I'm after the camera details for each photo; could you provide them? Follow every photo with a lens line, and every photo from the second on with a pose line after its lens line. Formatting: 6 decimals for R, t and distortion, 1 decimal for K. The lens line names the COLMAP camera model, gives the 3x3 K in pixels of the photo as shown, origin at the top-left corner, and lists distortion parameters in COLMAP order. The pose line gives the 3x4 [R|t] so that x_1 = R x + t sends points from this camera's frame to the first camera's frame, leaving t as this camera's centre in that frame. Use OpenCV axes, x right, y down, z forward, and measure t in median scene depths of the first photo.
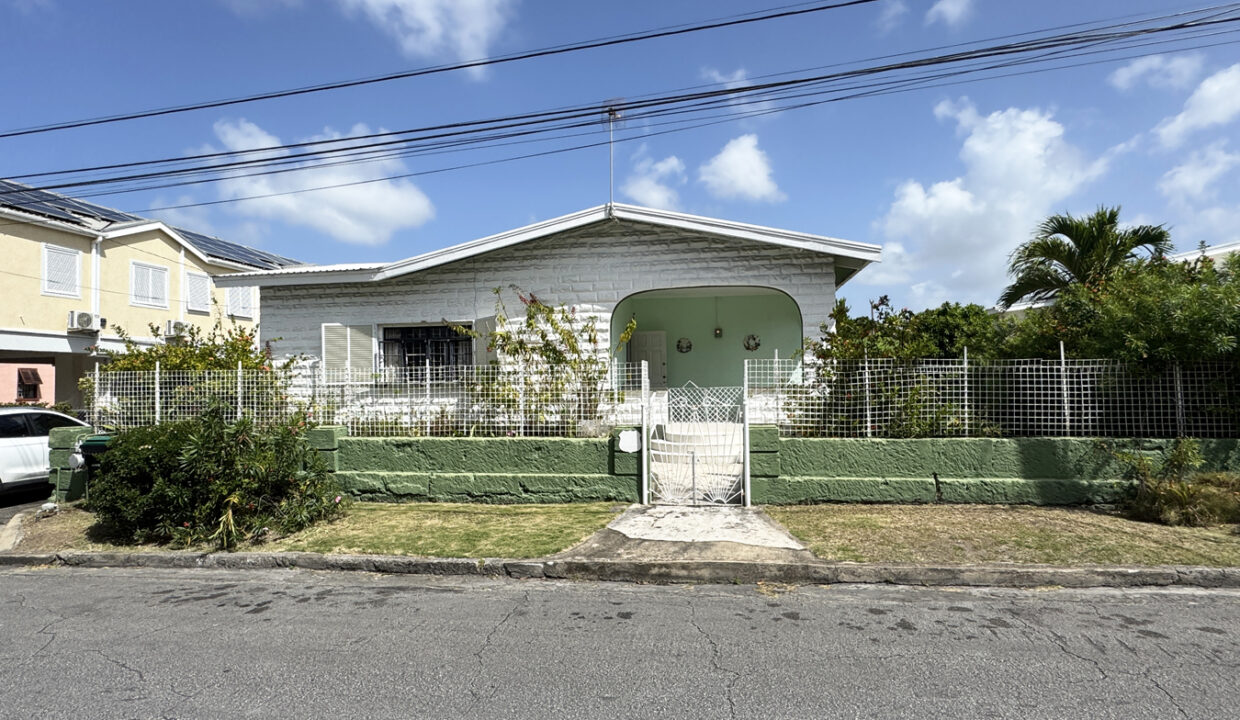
lens RADIAL K [[707.7, 0, 620.0], [0, 707.7, 360.0], [0, 0, 1]] dist [0.048375, 0.000037]
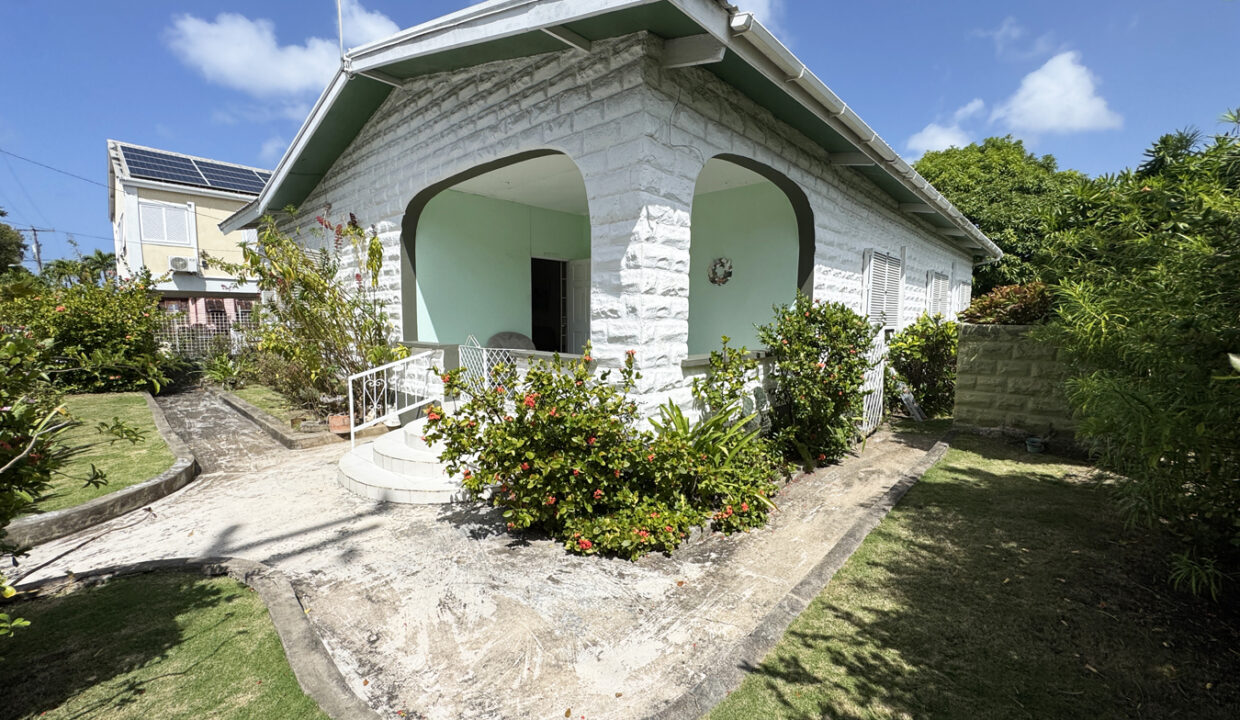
lens RADIAL K [[486.2, 0, 620.0], [0, 486.2, 360.0], [0, 0, 1]] dist [0.000320, -0.000039]
pose [[0.832719, 0.071284, -0.549089, 0.434443], [-0.002265, 0.992108, 0.125364, -0.001860], [0.553692, -0.103149, 0.826308, 0.721281]]
